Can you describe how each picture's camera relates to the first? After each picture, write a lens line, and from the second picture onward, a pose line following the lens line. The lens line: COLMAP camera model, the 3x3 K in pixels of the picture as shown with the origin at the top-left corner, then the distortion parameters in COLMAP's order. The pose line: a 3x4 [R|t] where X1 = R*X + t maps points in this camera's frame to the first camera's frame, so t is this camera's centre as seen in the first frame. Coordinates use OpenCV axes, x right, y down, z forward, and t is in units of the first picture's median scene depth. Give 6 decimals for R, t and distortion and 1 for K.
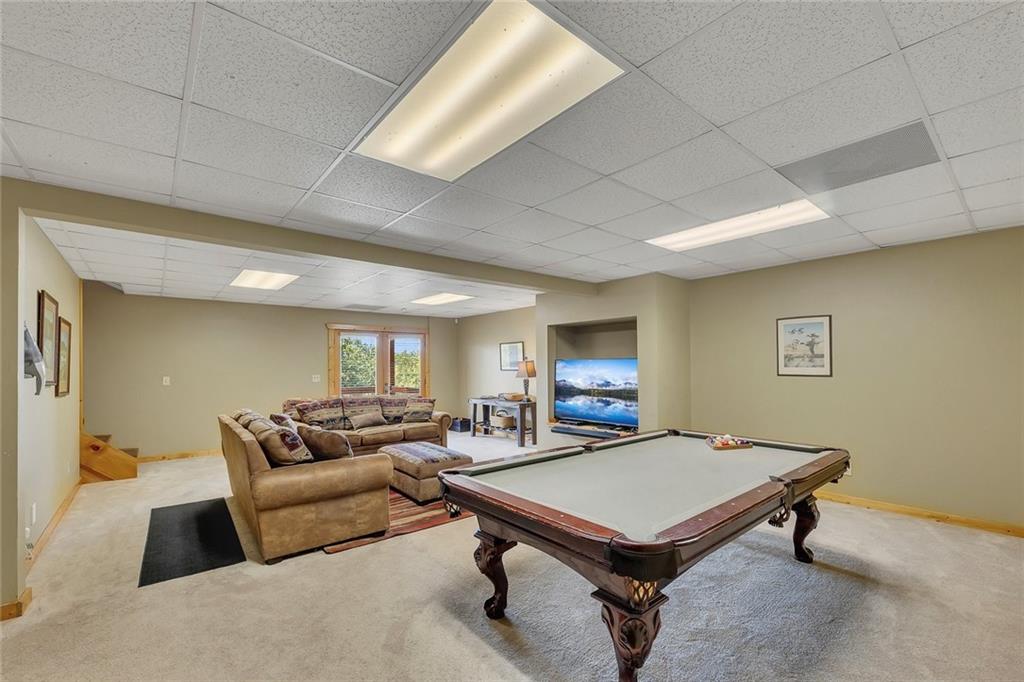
lens RADIAL K [[426.4, 0, 512.2], [0, 426.4, 365.7], [0, 0, 1]] dist [-0.000159, 0.000011]
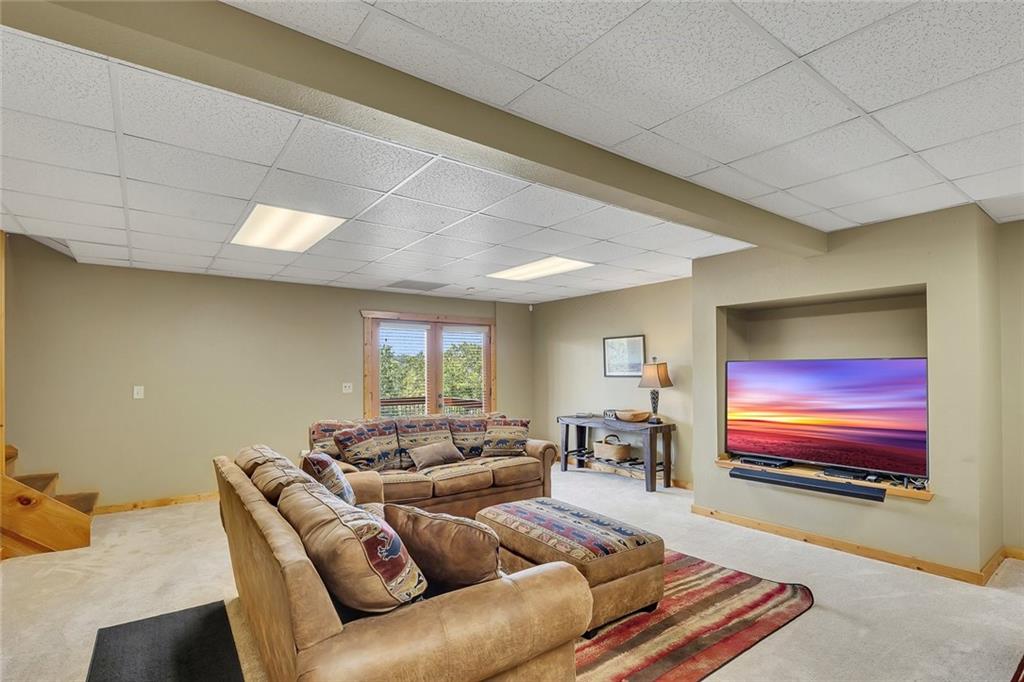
lens RADIAL K [[490.5, 0, 512.8], [0, 490.5, 369.6], [0, 0, 1]] dist [-0.000648, -0.000794]
pose [[0.998660, 0.000789, -0.051746, -0.178929], [-0.000756, 0.999999, 0.000658, -0.001314], [0.051746, -0.000618, 0.998660, 0.255021]]
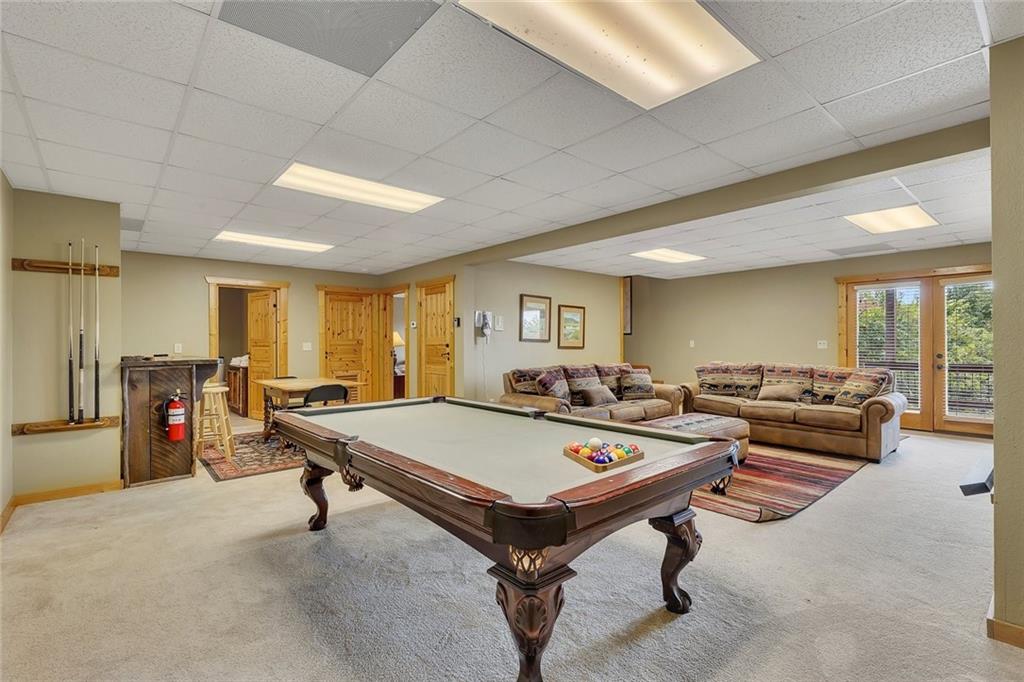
lens RADIAL K [[477.7, 0, 512.0], [0, 477.7, 341.0], [0, 0, 1]] dist [0.034004, -0.018265]
pose [[0.018850, 0.005415, -0.999808, 0.586887], [0.006741, 0.999962, 0.005543, 0.016541], [0.999800, -0.006844, 0.018812, 0.450199]]
